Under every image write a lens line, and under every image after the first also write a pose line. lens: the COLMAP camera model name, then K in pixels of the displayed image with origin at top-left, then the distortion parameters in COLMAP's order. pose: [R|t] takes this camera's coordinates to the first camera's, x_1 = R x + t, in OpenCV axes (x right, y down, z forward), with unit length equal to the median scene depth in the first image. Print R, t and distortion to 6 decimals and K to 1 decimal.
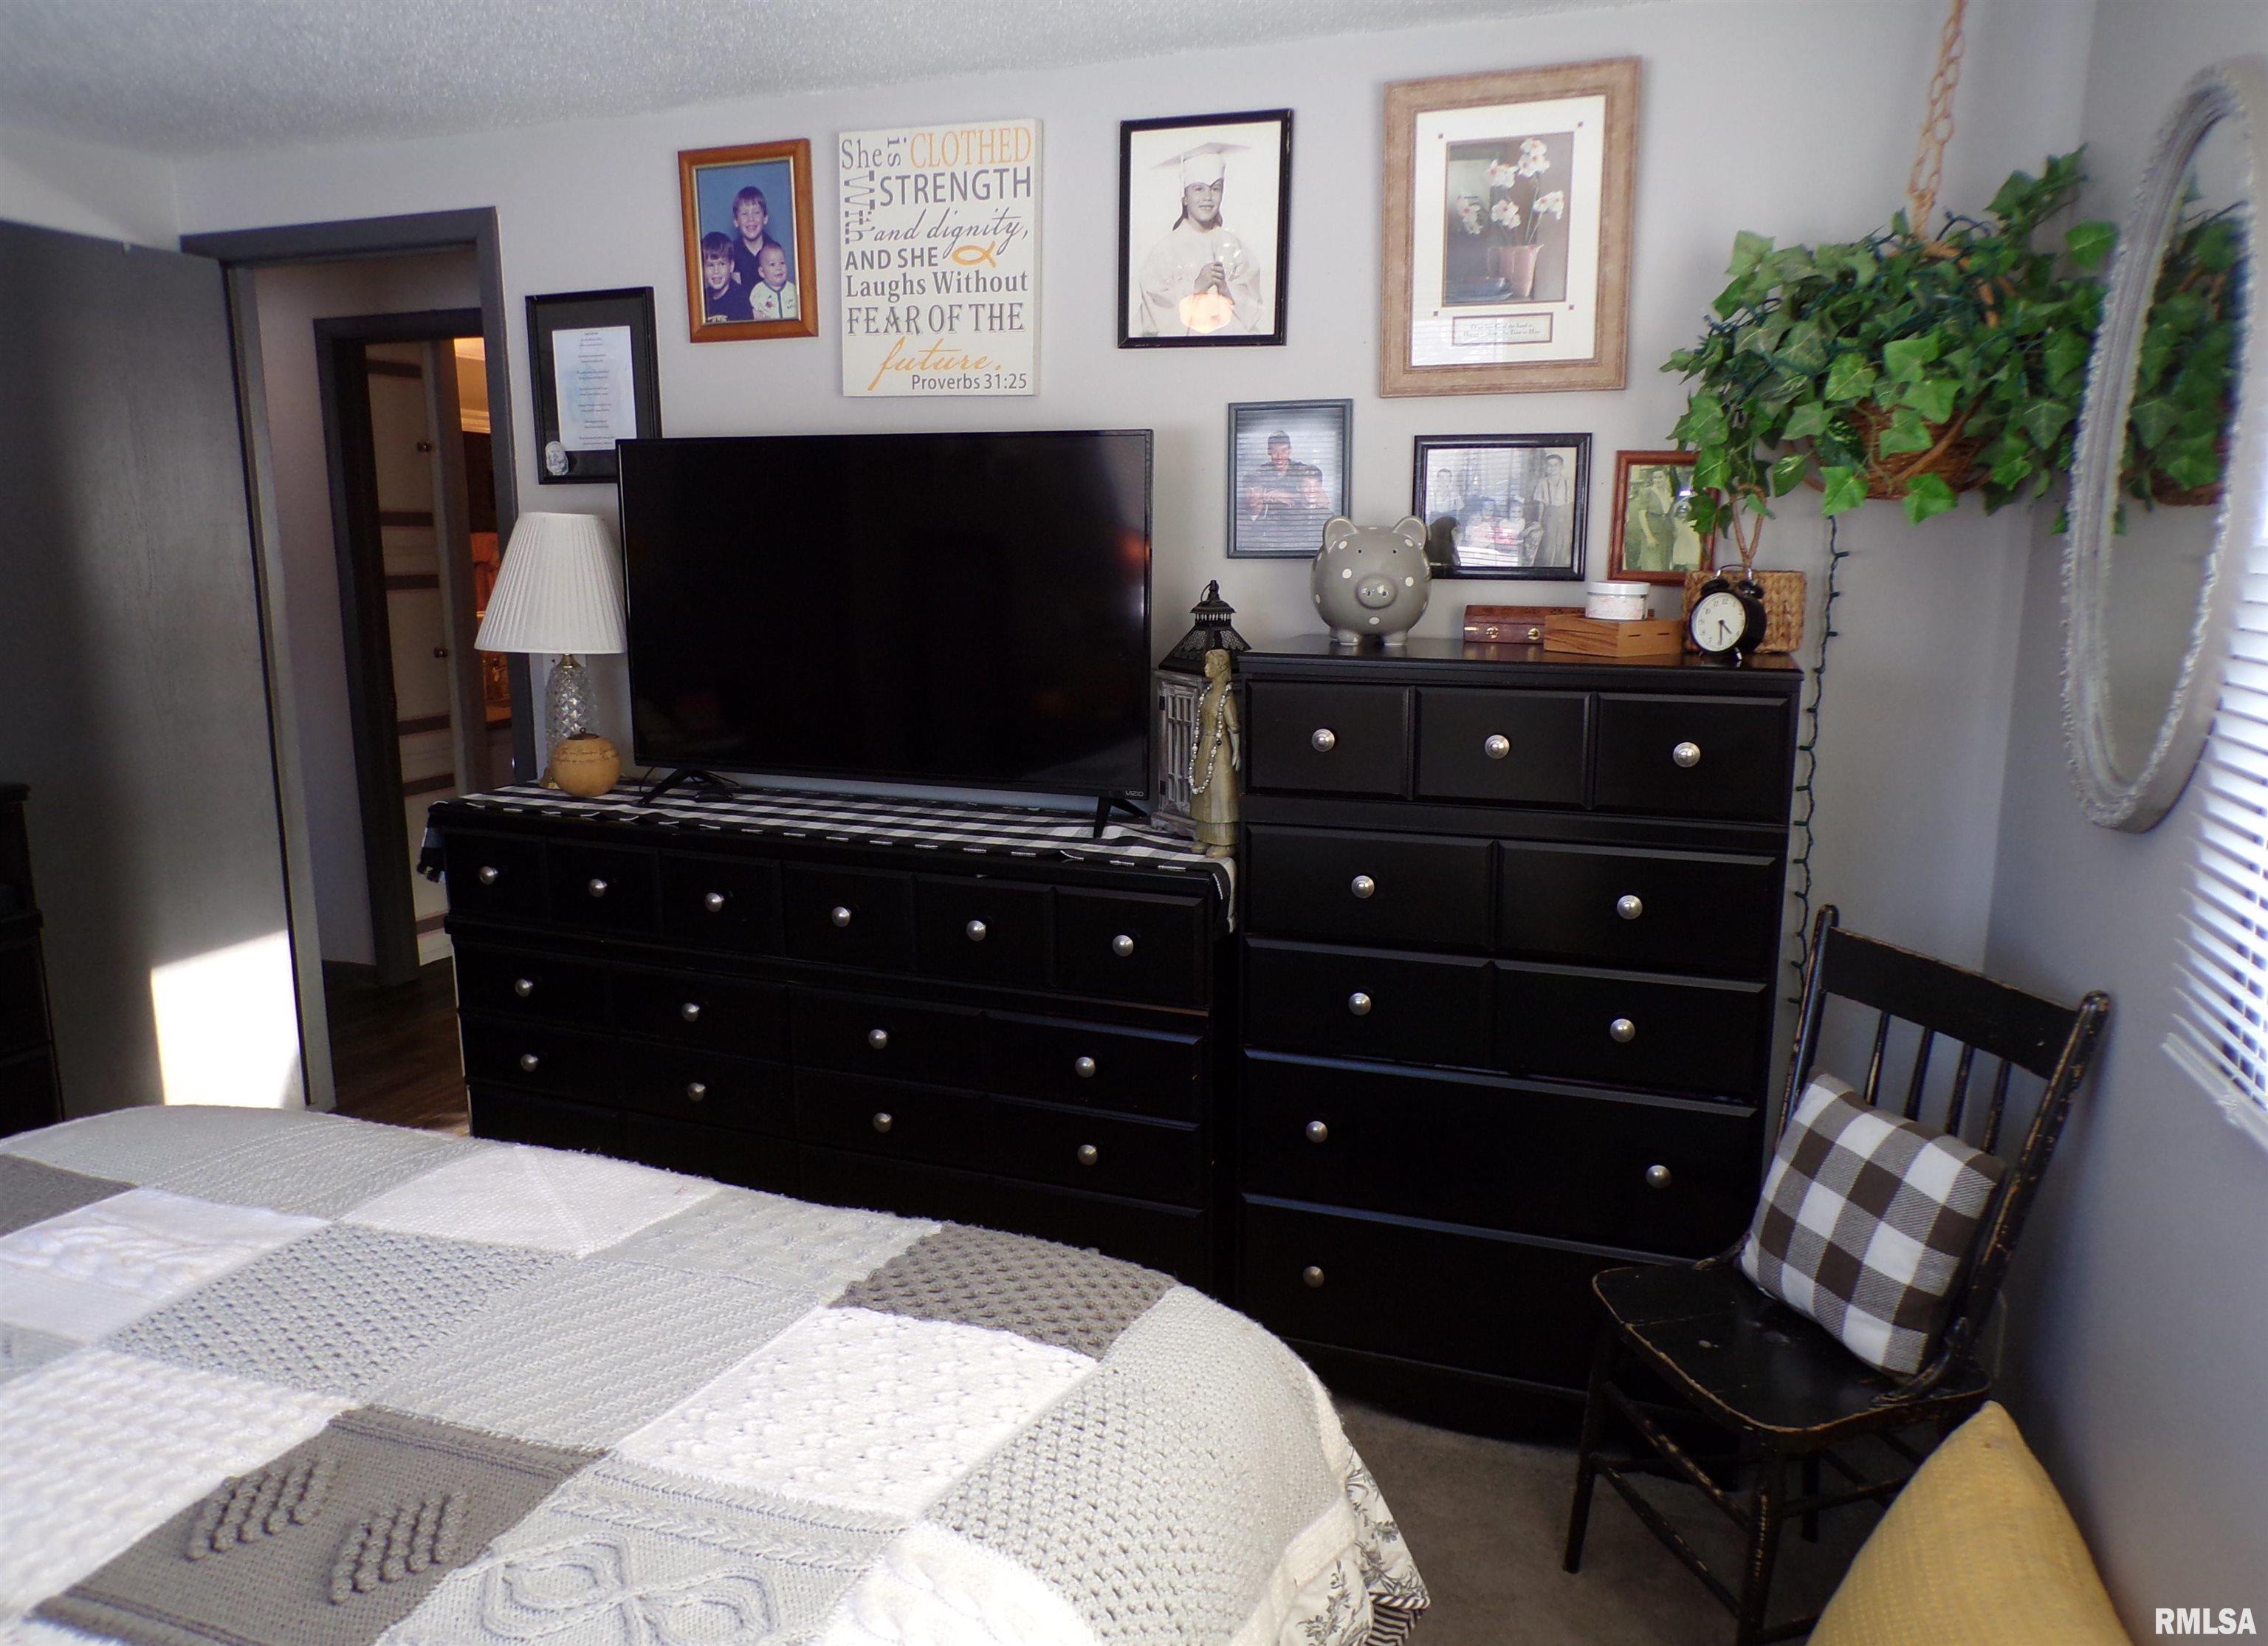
lens RADIAL K [[1577.8, 0, 1133.4], [0, 1577.8, 832.5], [0, 0, 1]] dist [-0.009104, -0.000421]
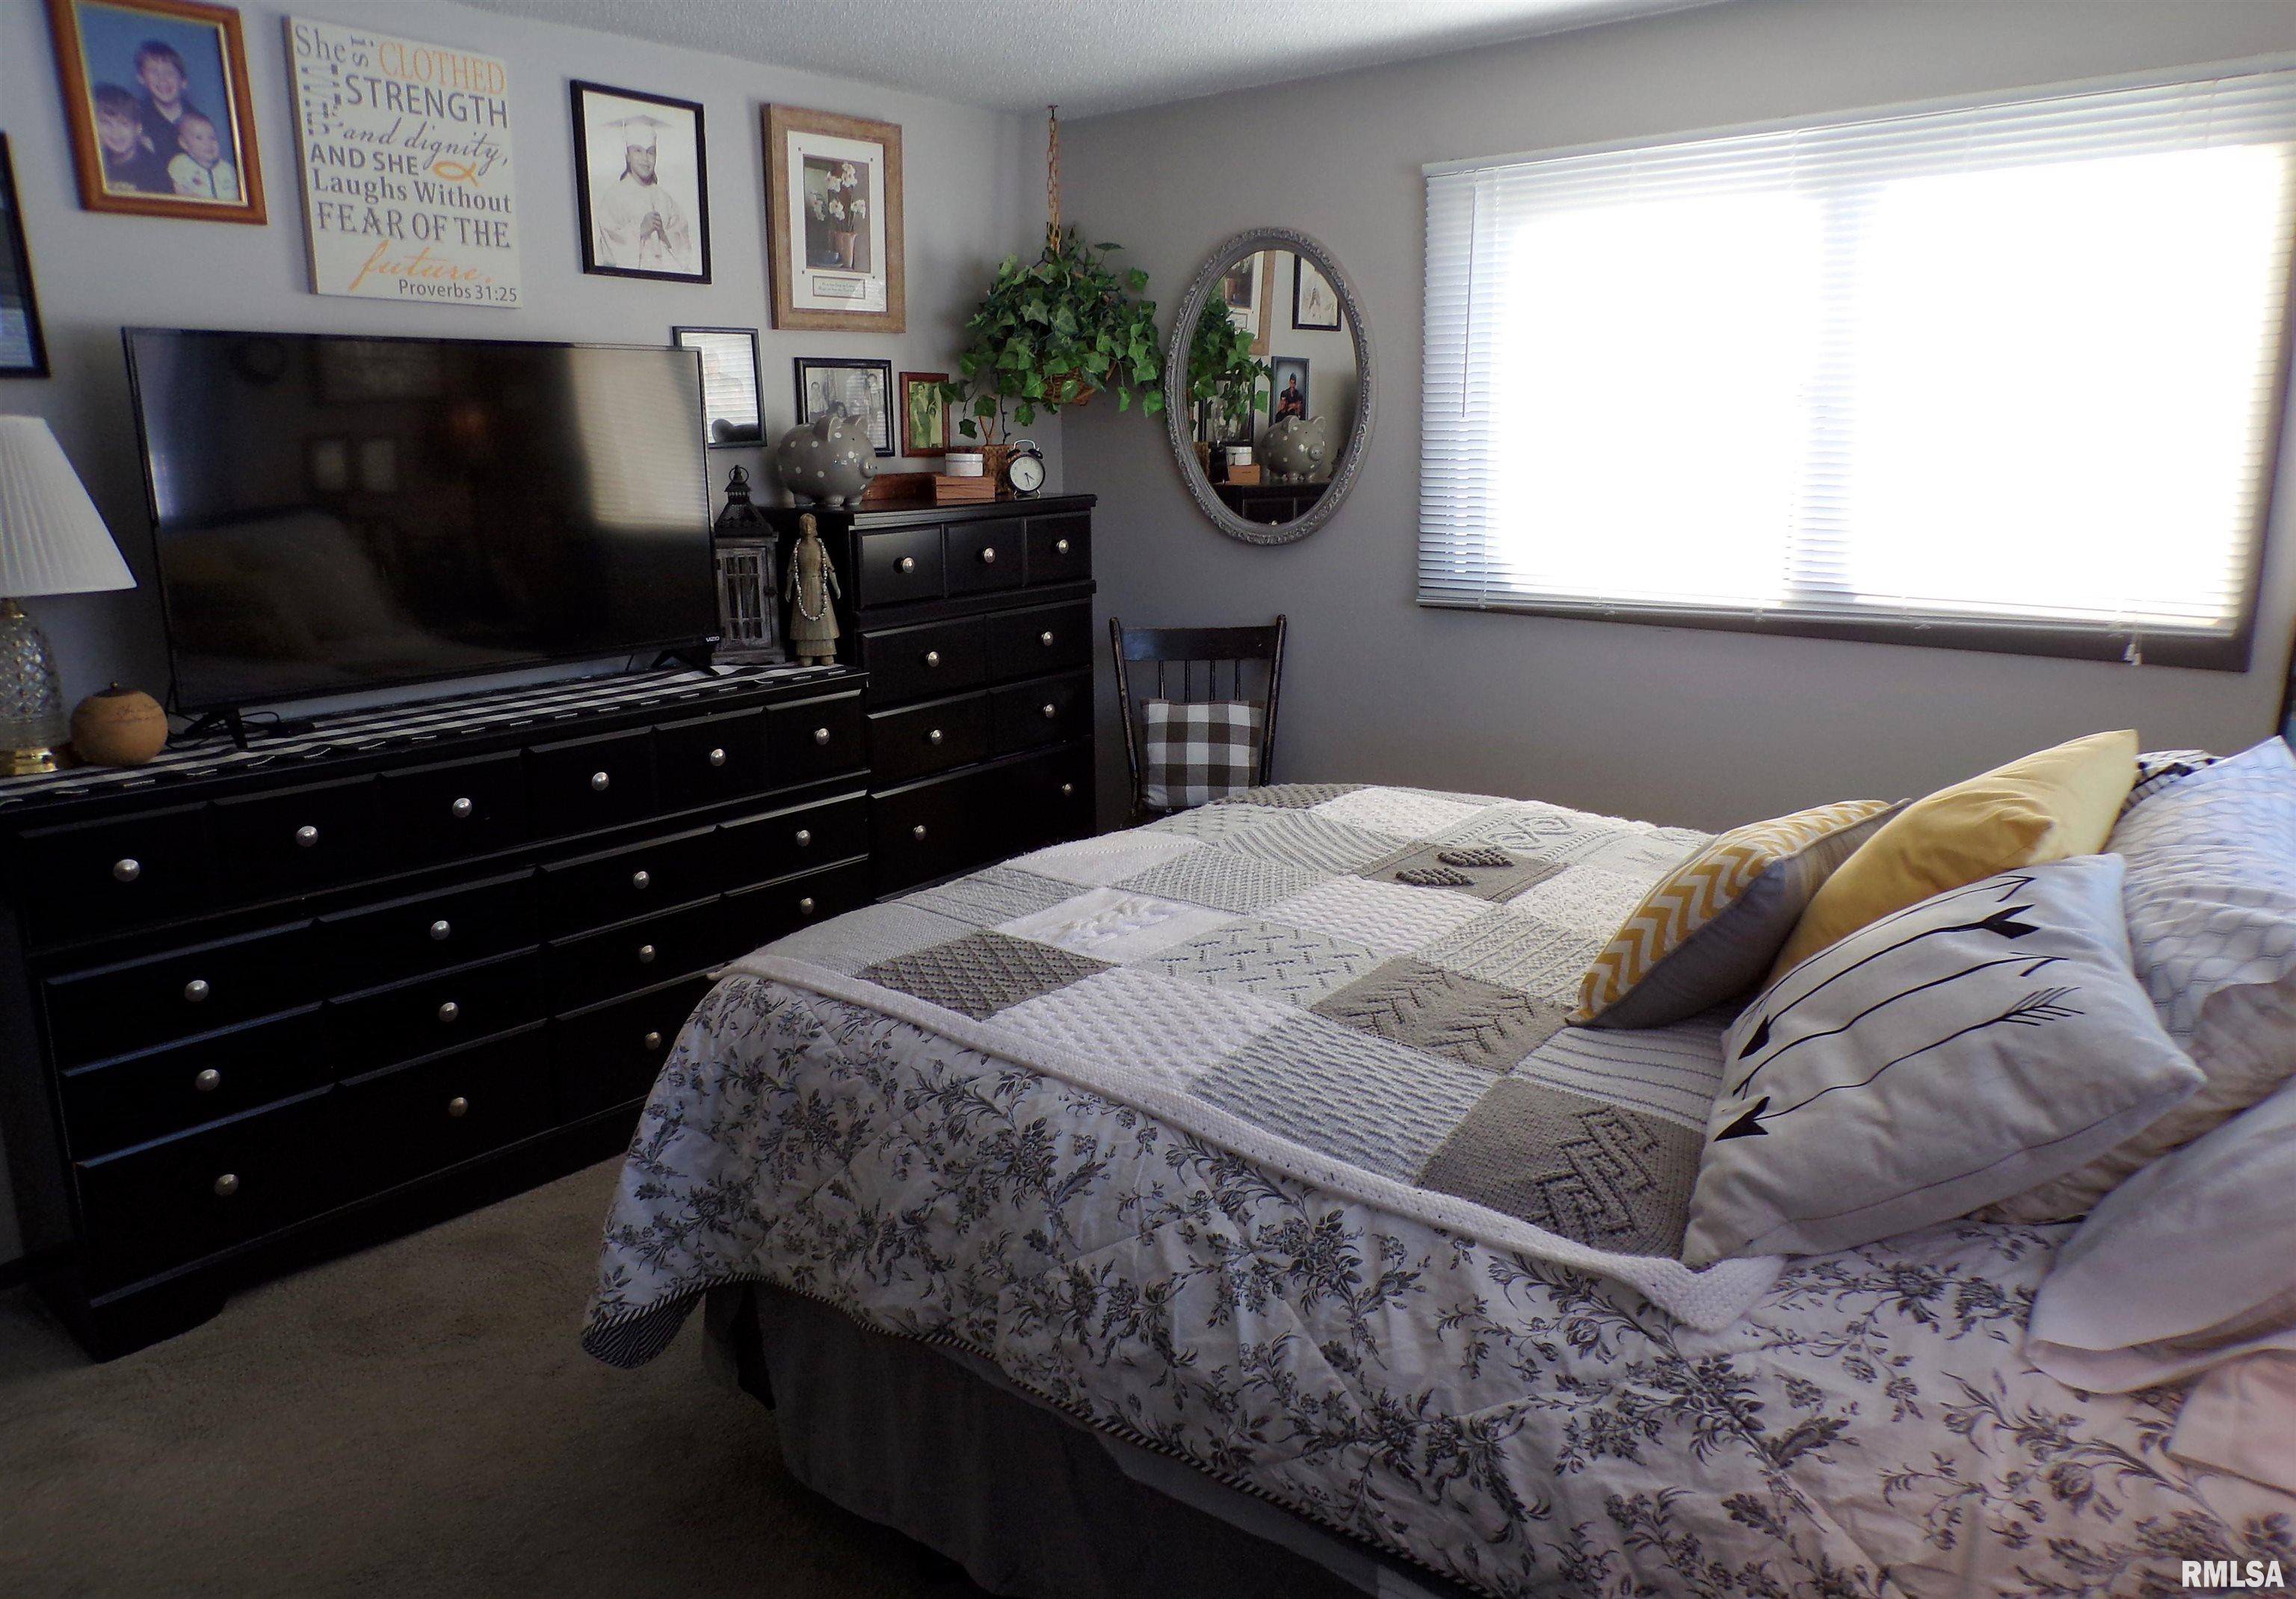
lens RADIAL K [[1640.1, 0, 1148.2], [0, 1640.1, 795.8], [0, 0, 1]] dist [0.005795, 0.012919]
pose [[0.304706, -0.218497, 0.927046, -1.090462], [0.200491, 0.966236, 0.161835, -0.044210], [-0.931106, 0.136552, 0.338224, 0.245041]]
